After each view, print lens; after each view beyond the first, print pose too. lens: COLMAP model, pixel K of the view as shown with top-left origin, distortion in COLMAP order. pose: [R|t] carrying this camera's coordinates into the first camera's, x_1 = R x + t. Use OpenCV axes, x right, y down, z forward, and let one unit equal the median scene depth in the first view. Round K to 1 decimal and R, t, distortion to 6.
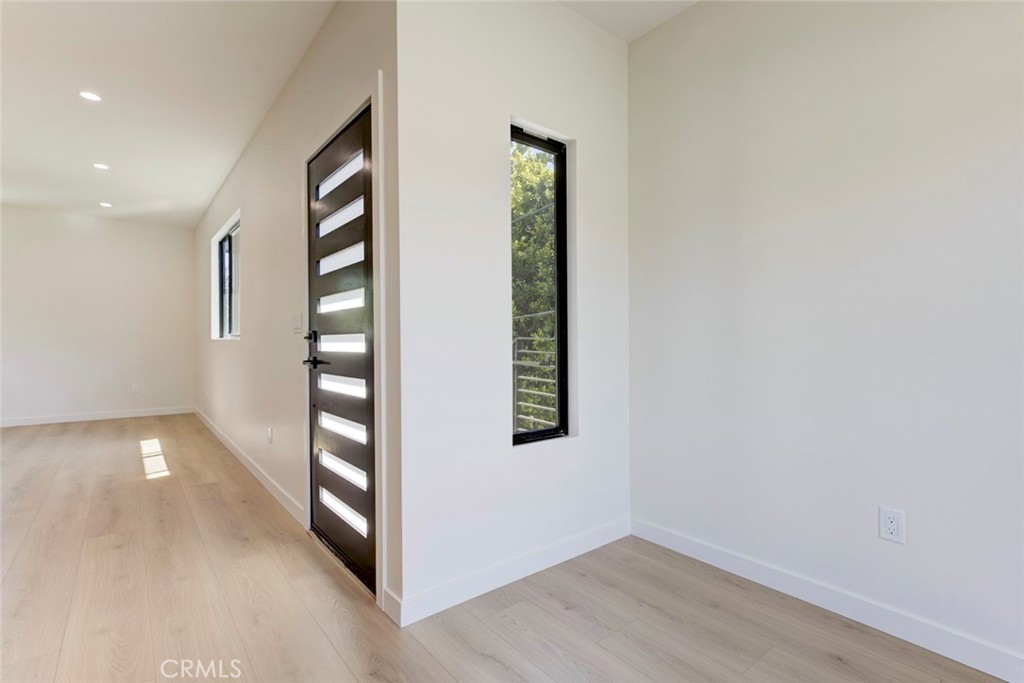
lens RADIAL K [[471.2, 0, 509.7], [0, 471.2, 345.9], [0, 0, 1]] dist [-0.005113, -0.000618]
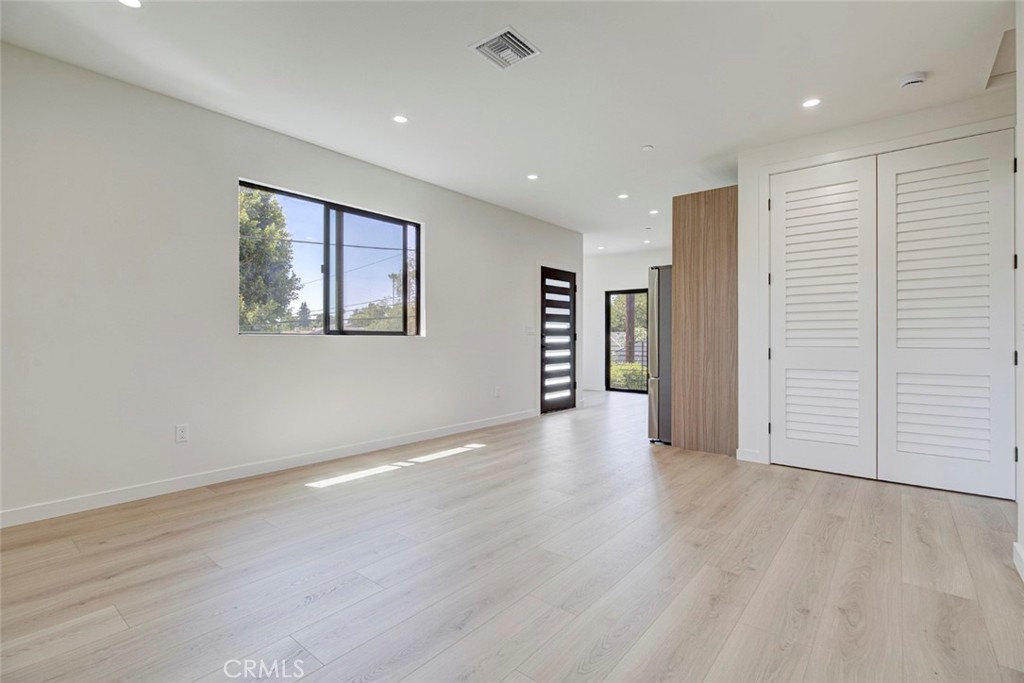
lens RADIAL K [[471.2, 0, 509.3], [0, 471.2, 342.0], [0, 0, 1]] dist [-0.005113, -0.000618]
pose [[-0.219494, -0.008698, 0.975575, -3.241330], [-0.007933, 0.999943, 0.007130, -0.008169], [-0.975582, -0.006175, -0.219550, 1.955379]]
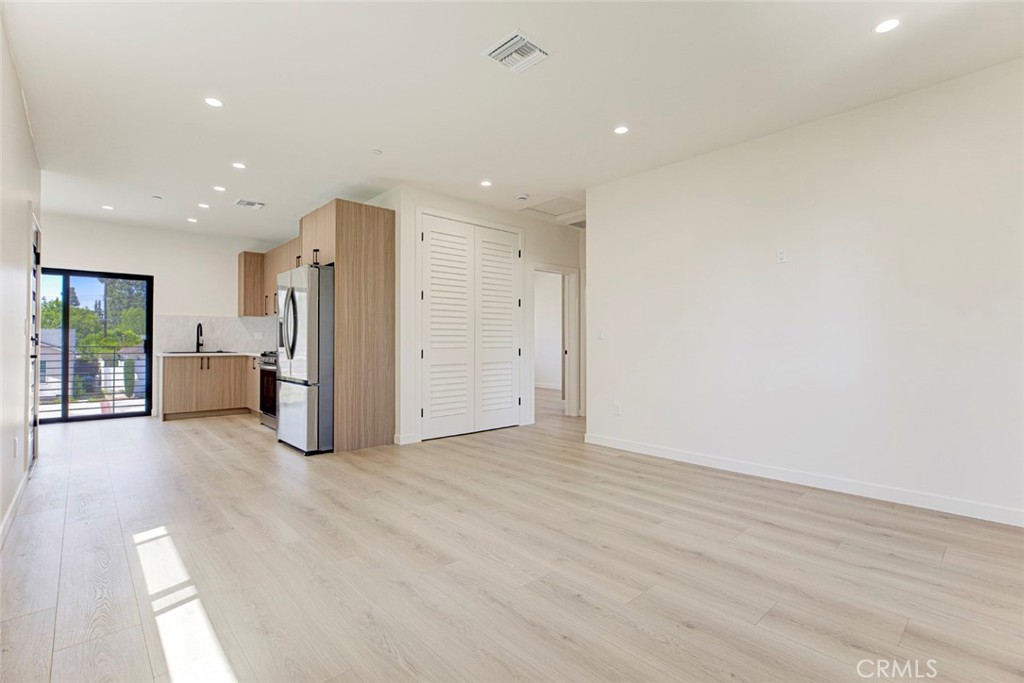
lens RADIAL K [[471.2, 0, 515.2], [0, 471.2, 339.9], [0, 0, 1]] dist [-0.005113, -0.000618]
pose [[-0.995487, -0.002901, -0.094855, -1.964153], [-0.001771, 0.999926, -0.012001, -0.000710], [0.094883, -0.011778, -0.995419, 2.882771]]
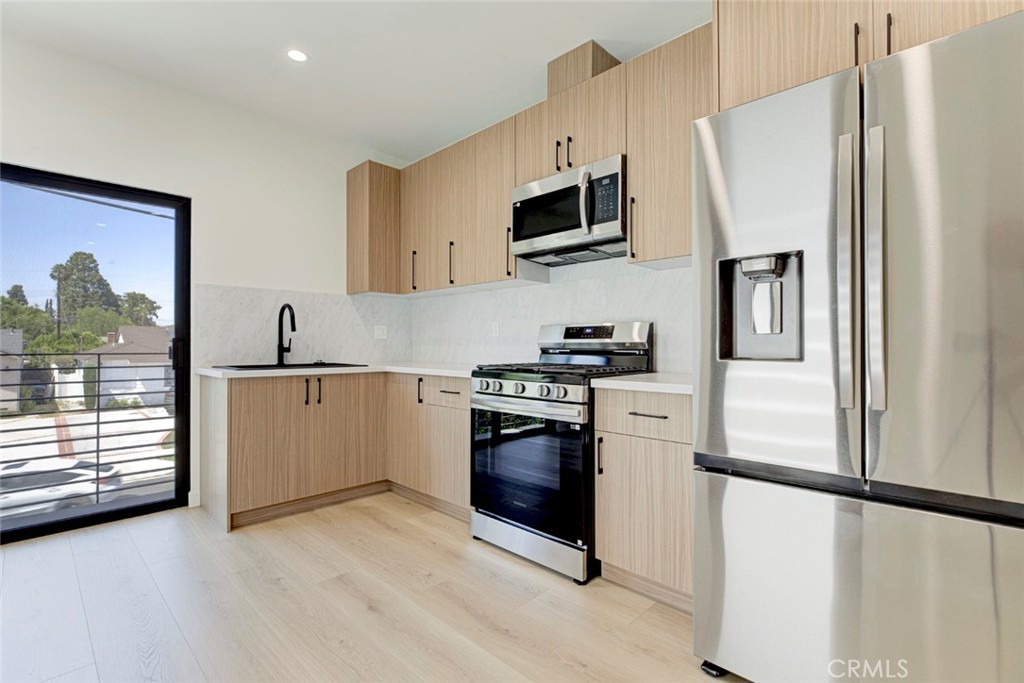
lens RADIAL K [[471.2, 0, 505.0], [0, 471.2, 344.0], [0, 0, 1]] dist [-0.005113, -0.000618]
pose [[-0.990195, -0.000199, -0.139690, -0.687814], [0.000778, 0.999976, -0.006943, -0.008860], [0.139688, -0.006983, -0.990171, 1.194478]]
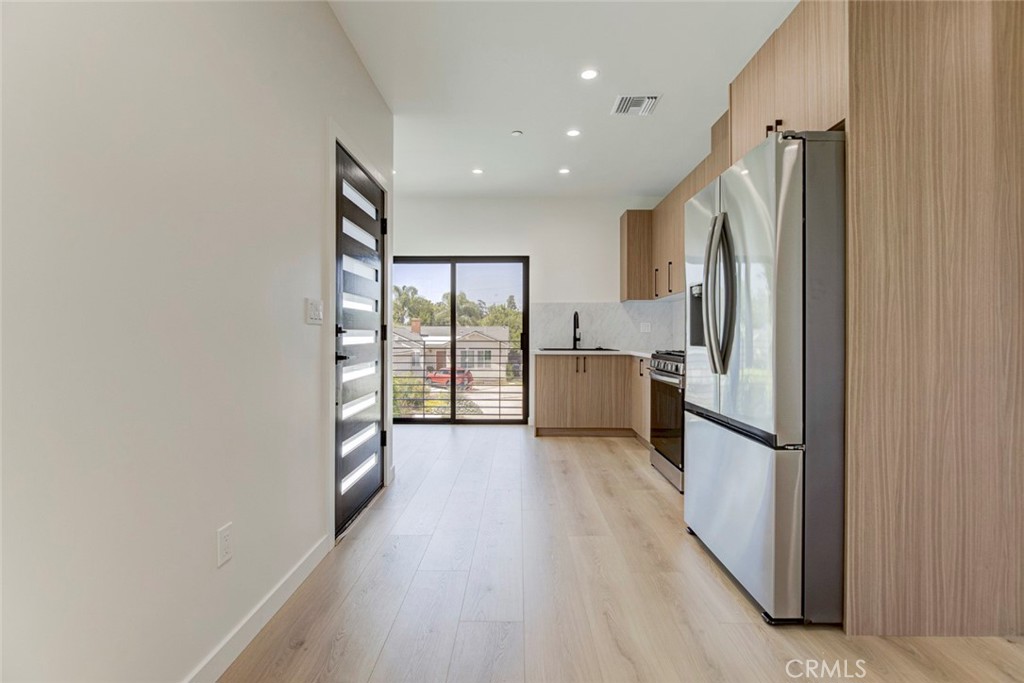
lens RADIAL K [[471.2, 0, 513.2], [0, 471.2, 338.8], [0, 0, 1]] dist [-0.005113, -0.000618]
pose [[-0.785885, -0.004449, 0.618357, -1.430665], [-0.004928, 0.999987, 0.000932, -0.006667], [-0.618353, -0.002315, -0.785897, 1.713505]]
